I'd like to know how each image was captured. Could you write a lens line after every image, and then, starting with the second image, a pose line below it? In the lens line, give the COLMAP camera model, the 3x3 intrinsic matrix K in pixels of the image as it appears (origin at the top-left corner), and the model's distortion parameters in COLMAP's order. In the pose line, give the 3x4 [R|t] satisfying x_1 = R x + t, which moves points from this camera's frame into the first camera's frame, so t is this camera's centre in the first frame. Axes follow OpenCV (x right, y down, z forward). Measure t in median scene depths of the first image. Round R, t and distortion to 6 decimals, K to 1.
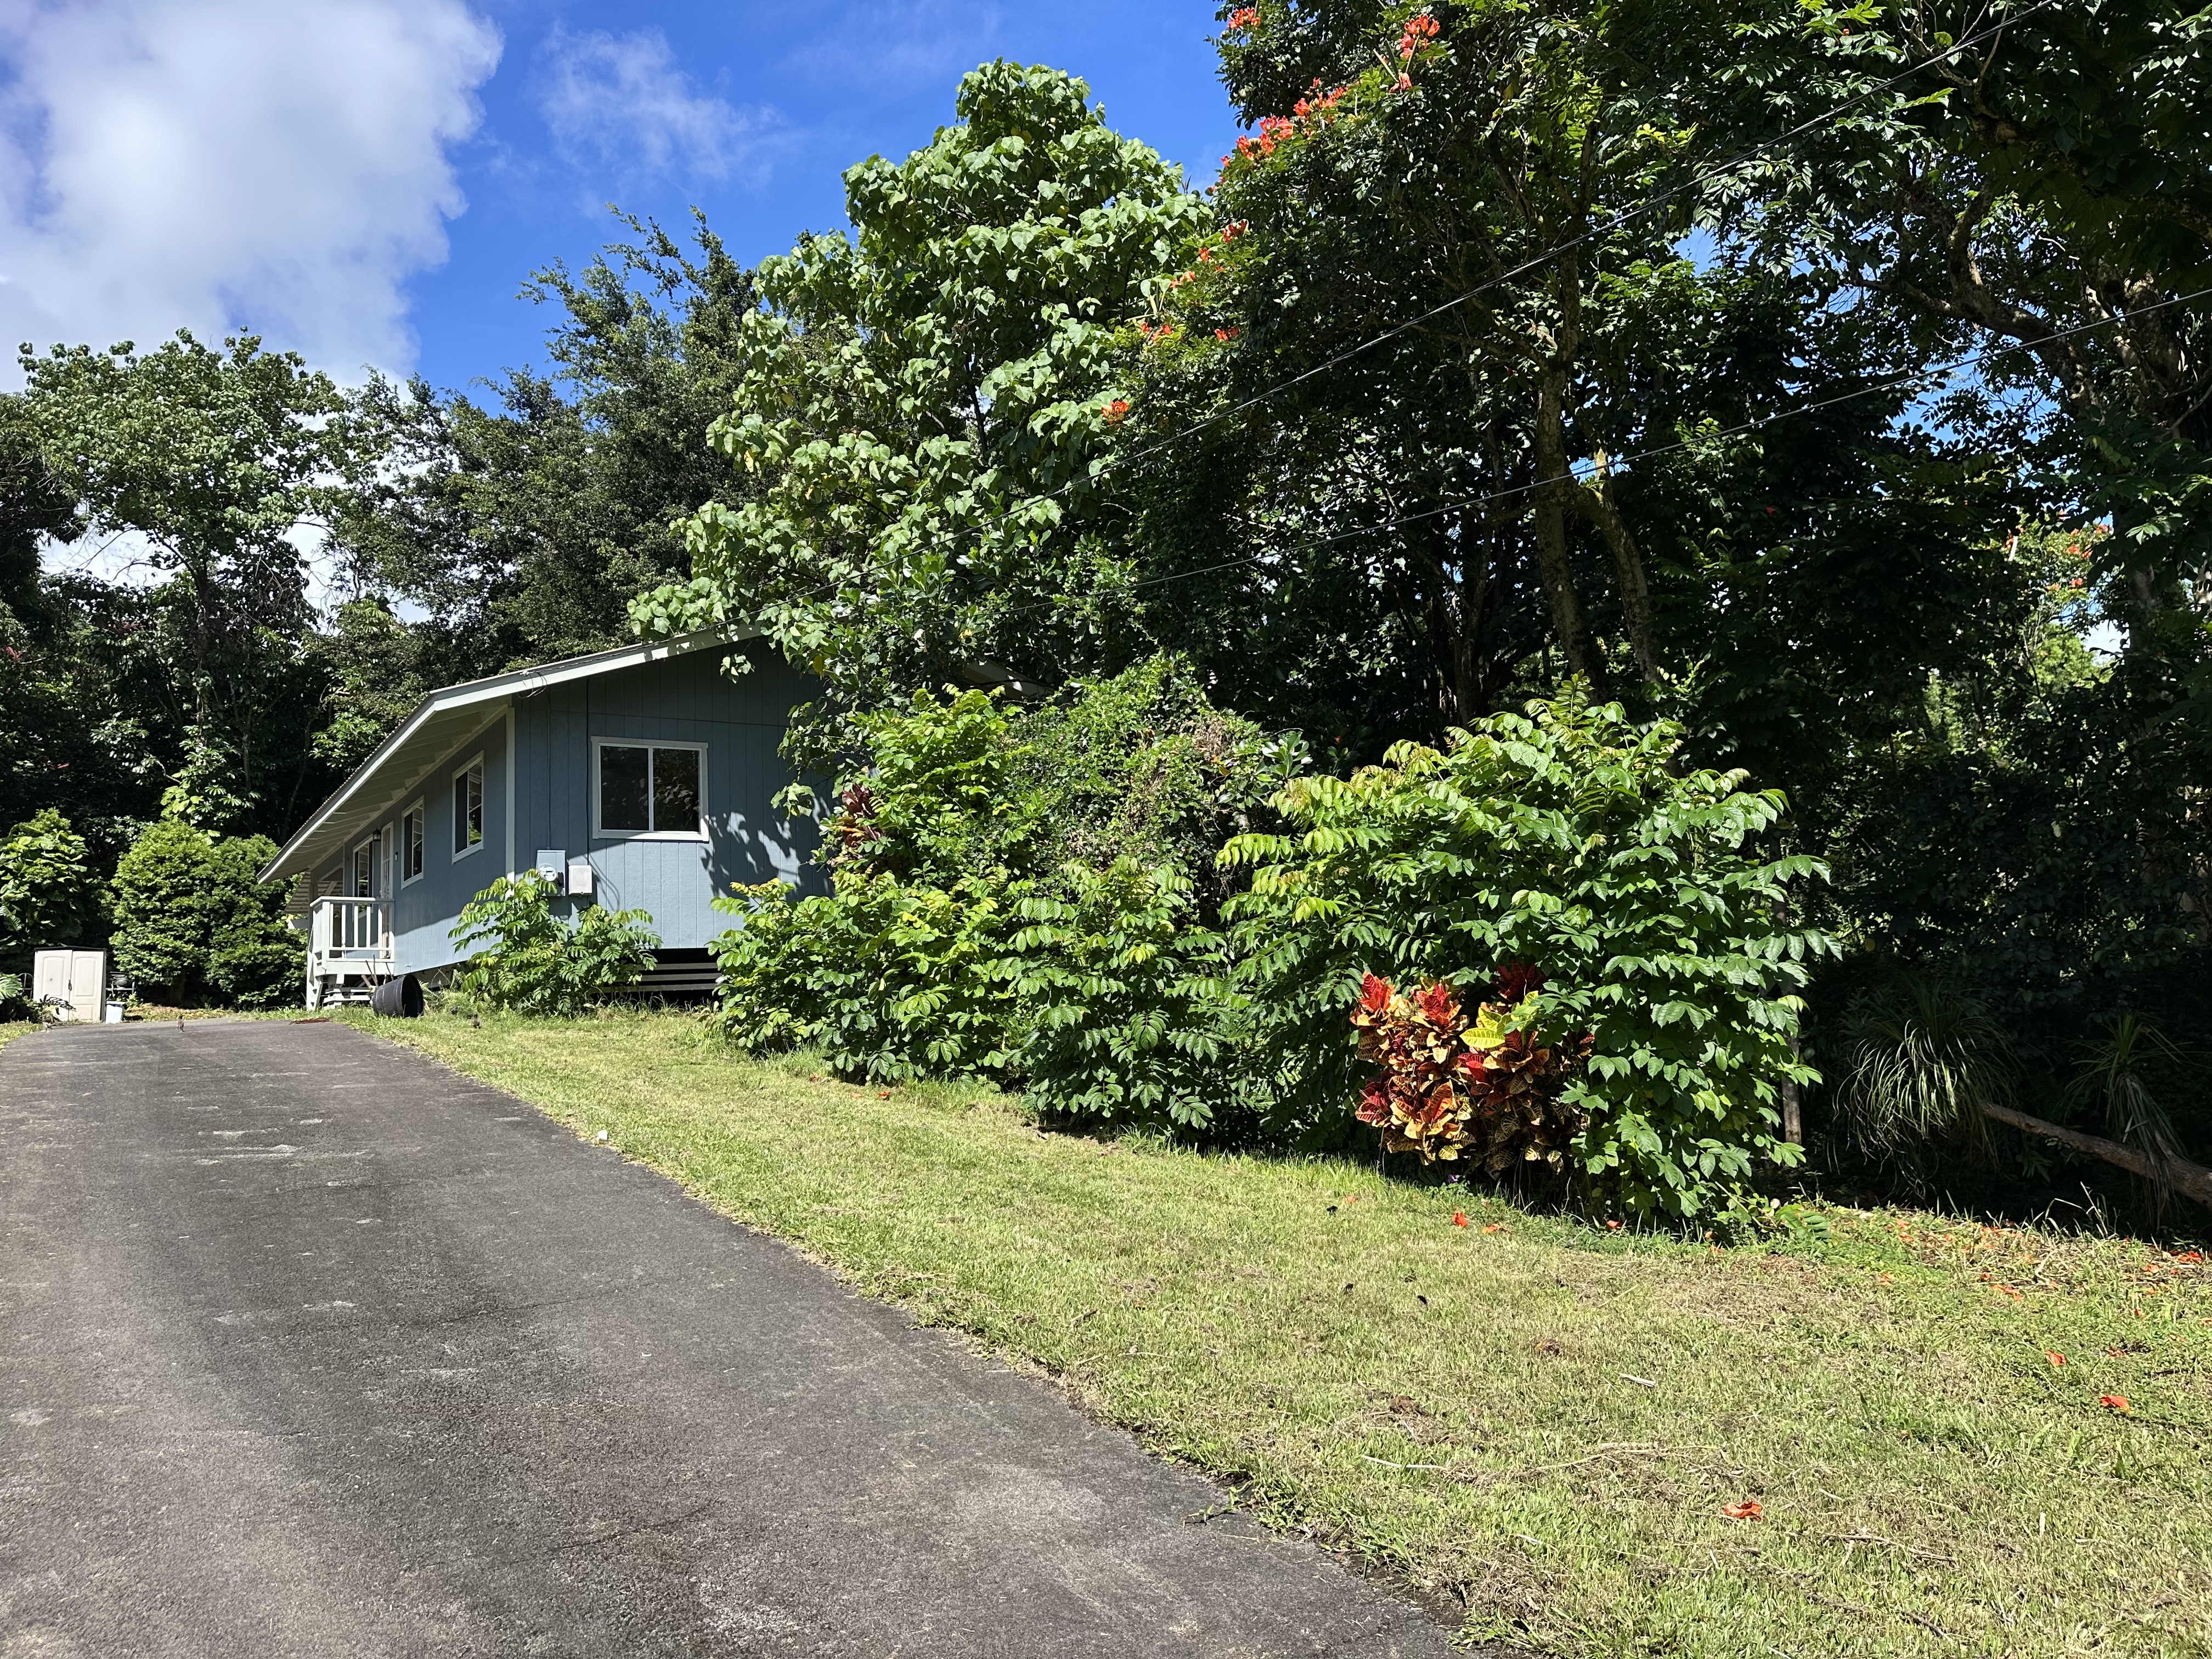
lens RADIAL K [[1542.3, 0, 1069.9], [0, 1542.3, 830.3], [0, 0, 1]] dist [0.160761, -0.240138]
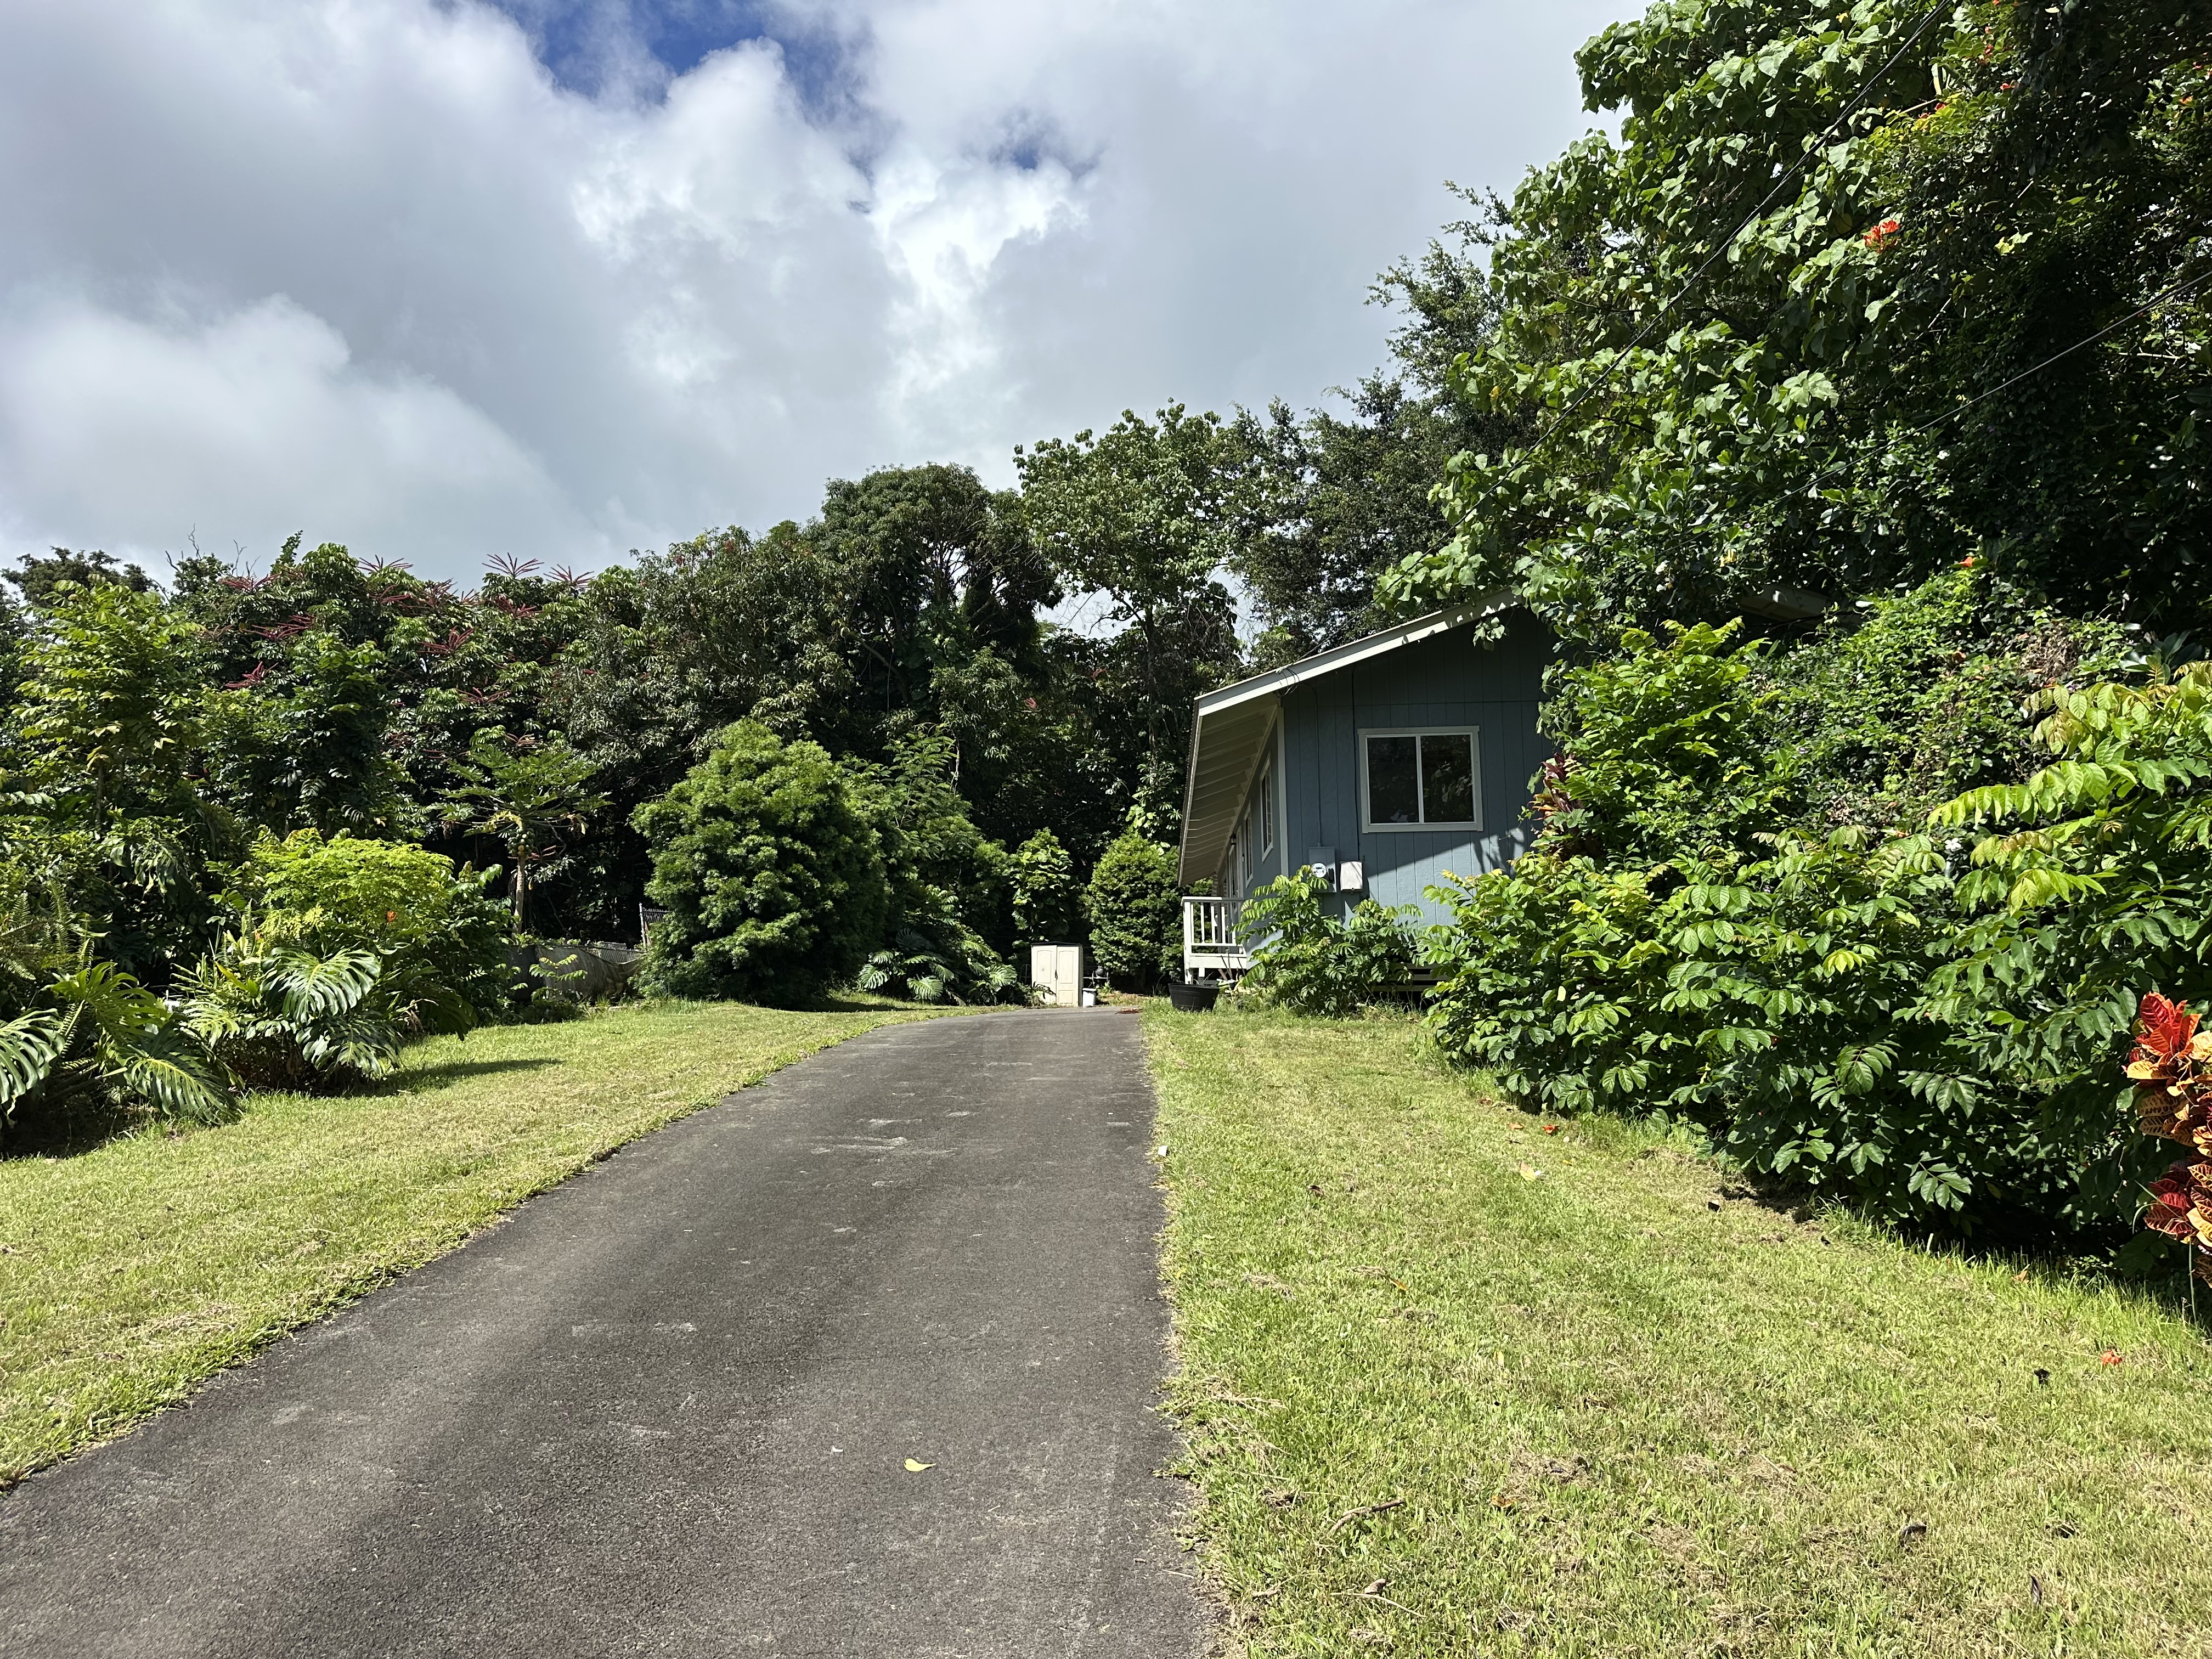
lens RADIAL K [[1542.3, 0, 1069.9], [0, 1542.3, 830.3], [0, 0, 1]] dist [0.160761, -0.240138]
pose [[0.839549, -0.040608, -0.541764, 0.065145], [0.041533, 0.999082, -0.010525, 0.005944], [0.541693, -0.013665, 0.840465, 0.090047]]
